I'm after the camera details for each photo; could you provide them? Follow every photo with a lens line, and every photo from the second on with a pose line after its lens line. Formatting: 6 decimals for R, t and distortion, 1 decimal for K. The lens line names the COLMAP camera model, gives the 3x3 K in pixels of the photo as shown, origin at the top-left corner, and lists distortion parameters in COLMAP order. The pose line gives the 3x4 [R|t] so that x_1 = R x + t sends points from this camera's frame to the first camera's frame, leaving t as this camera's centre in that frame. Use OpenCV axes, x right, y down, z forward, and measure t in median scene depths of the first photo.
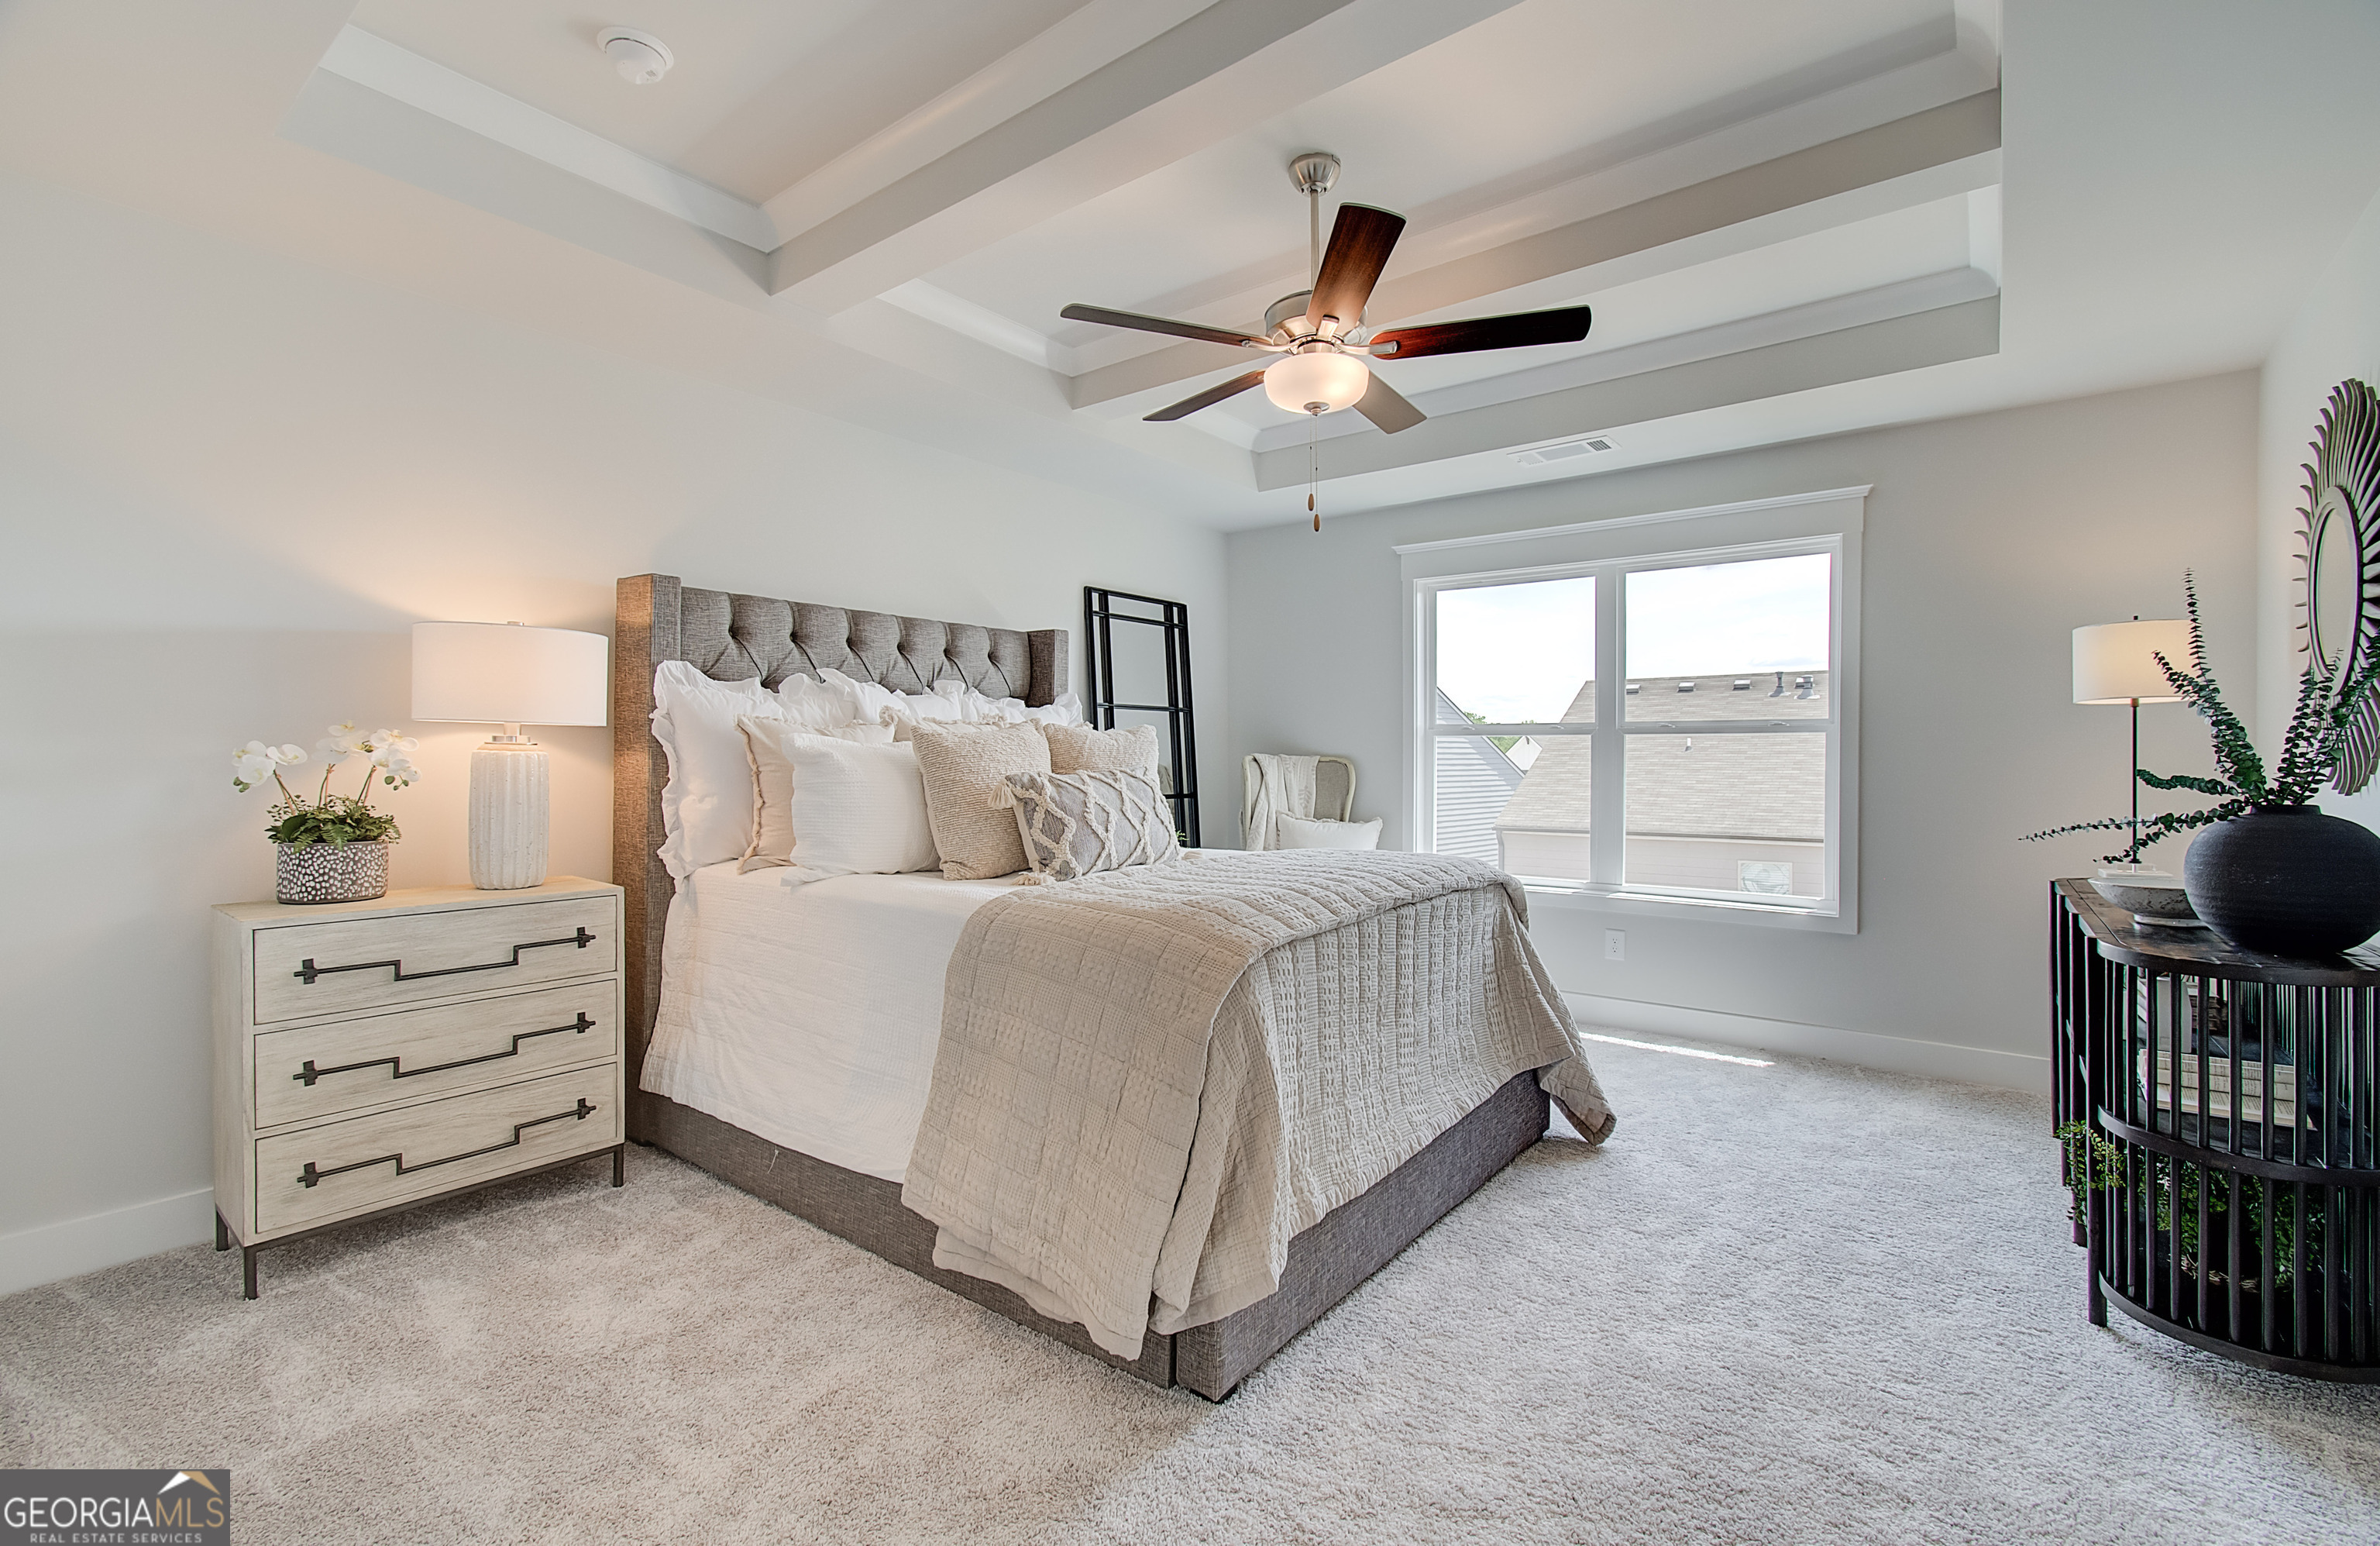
lens RADIAL K [[1048.4, 0, 1186.7], [0, 1048.4, 756.2], [0, 0, 1]] dist [0.000066, 0.000213]
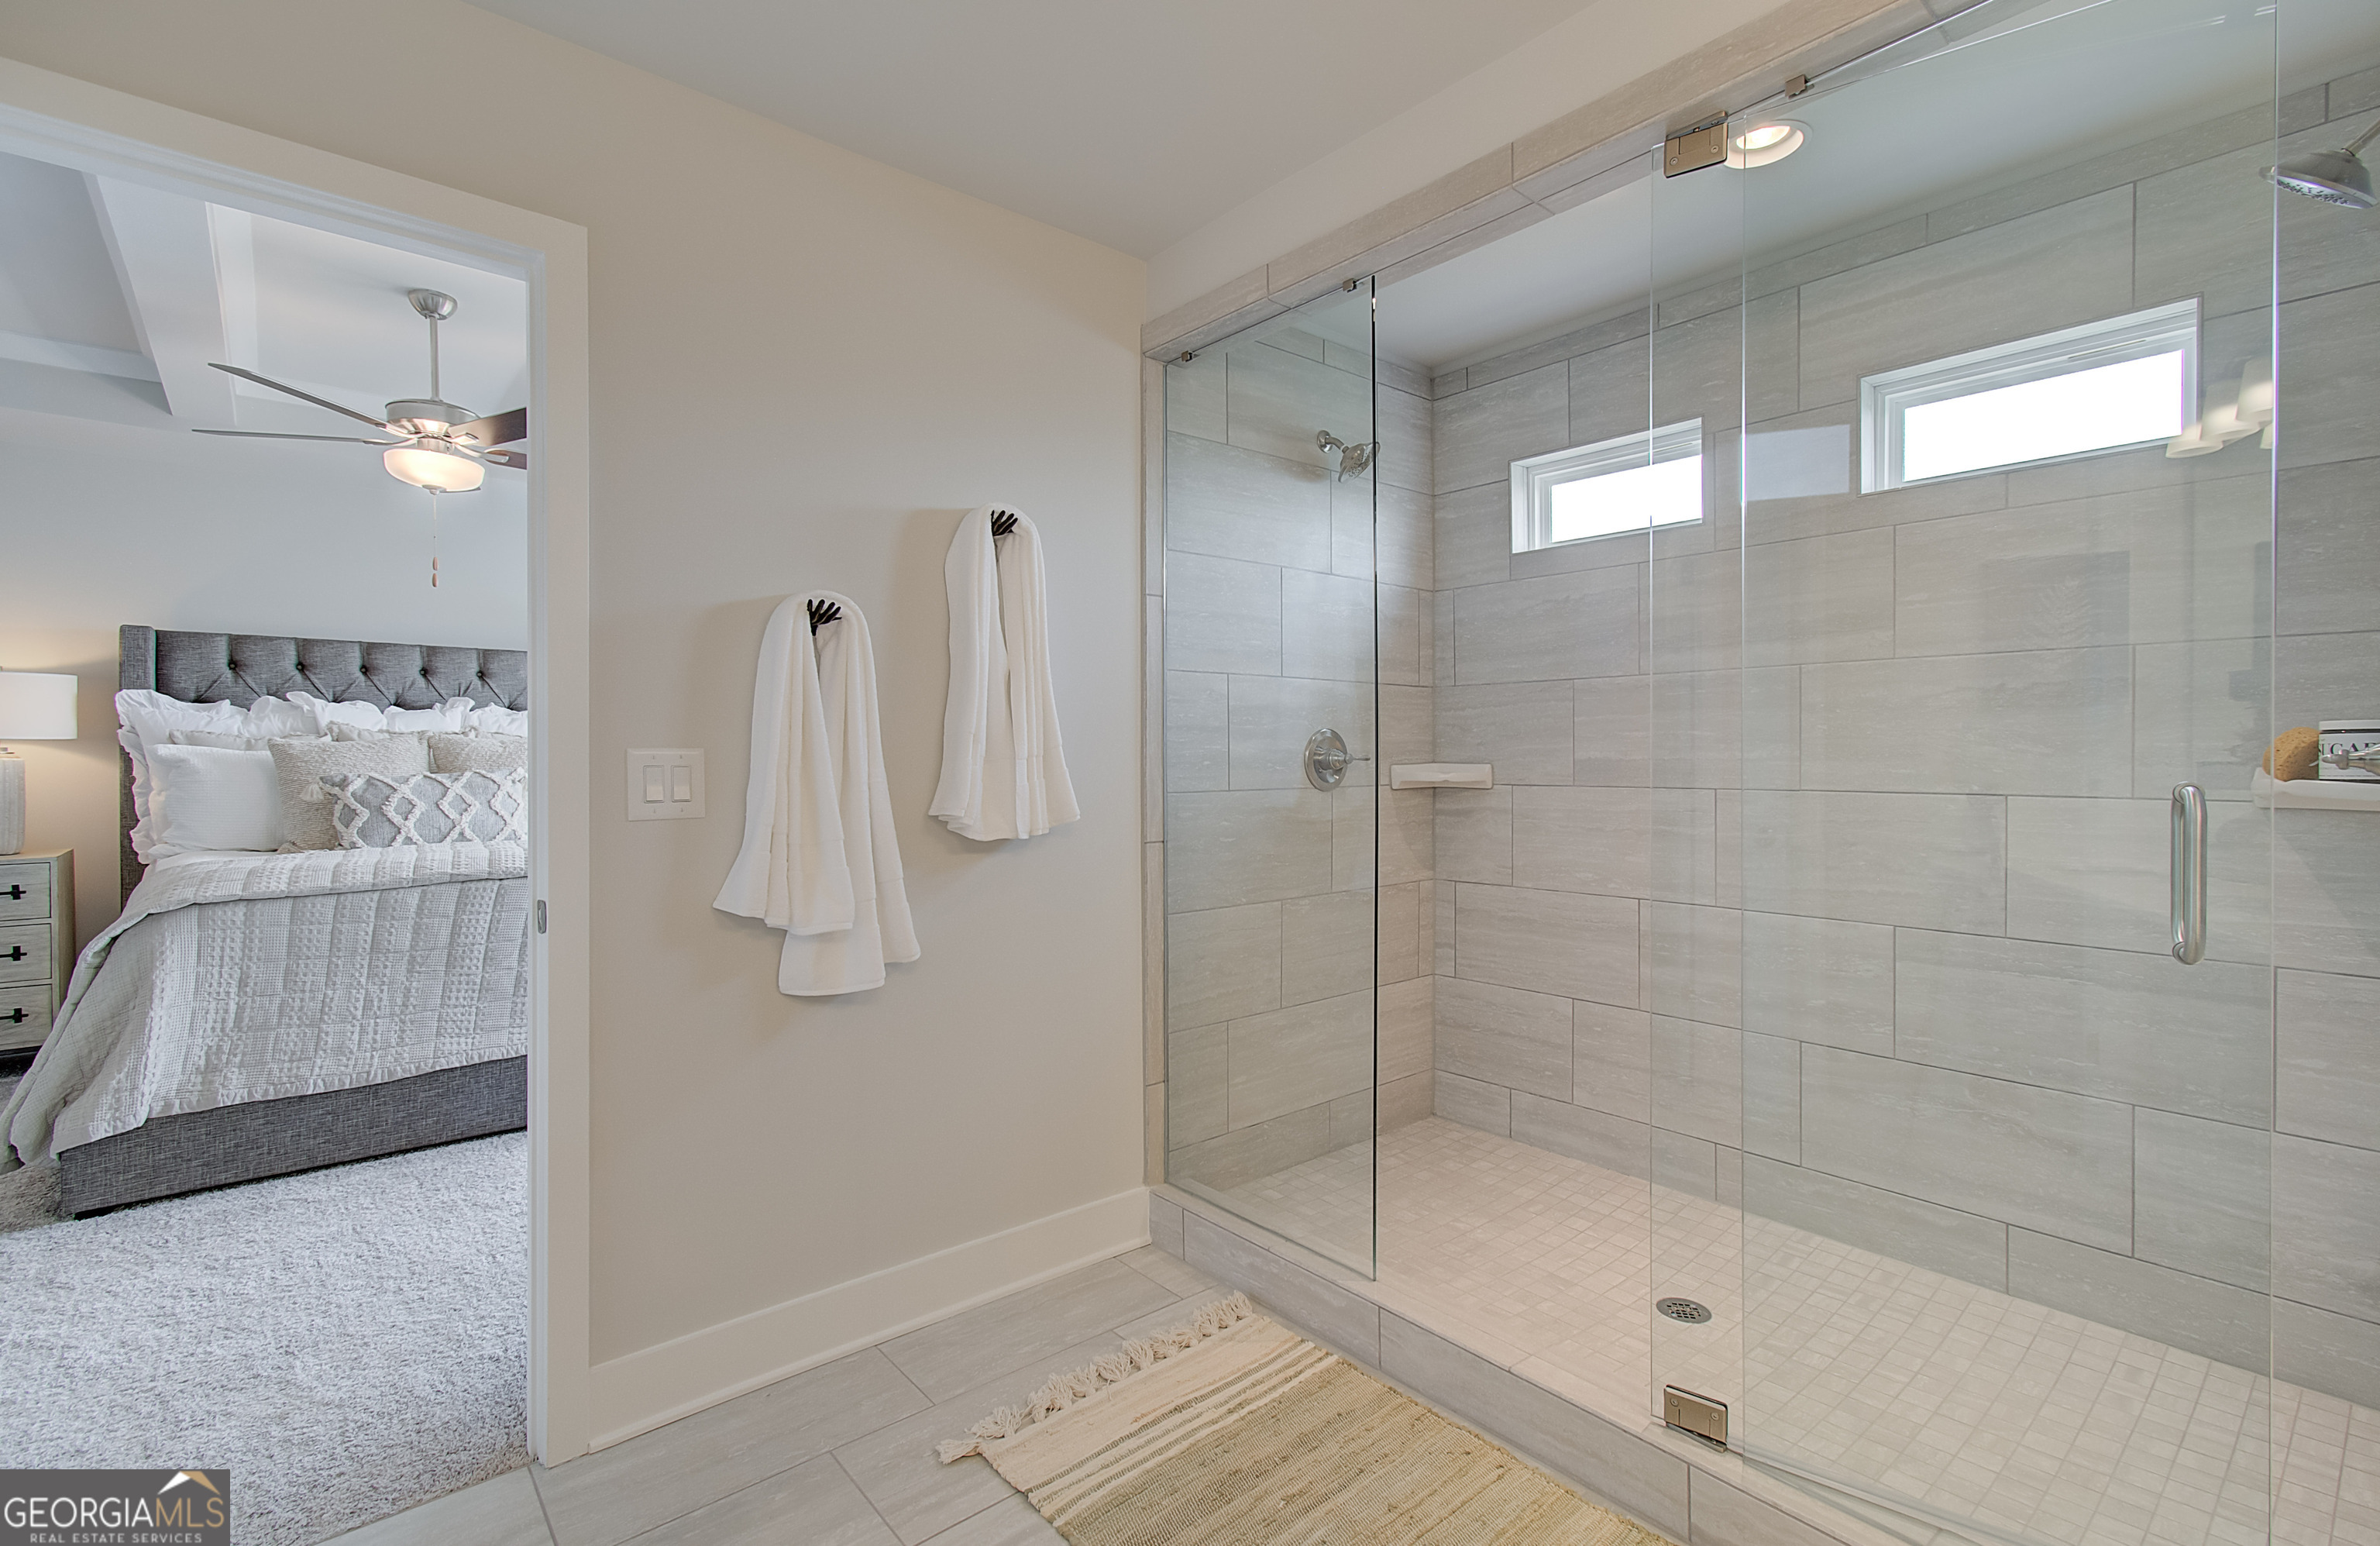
lens RADIAL K [[1048.4, 0, 1114.1], [0, 1048.4, 760.3], [0, 0, 1]] dist [0.000066, 0.000213]
pose [[0.978387, -0.004224, -0.206738, 1.022456], [0.005925, 0.999954, 0.007608, -0.003888], [0.206696, -0.008668, 0.978367, -0.053981]]
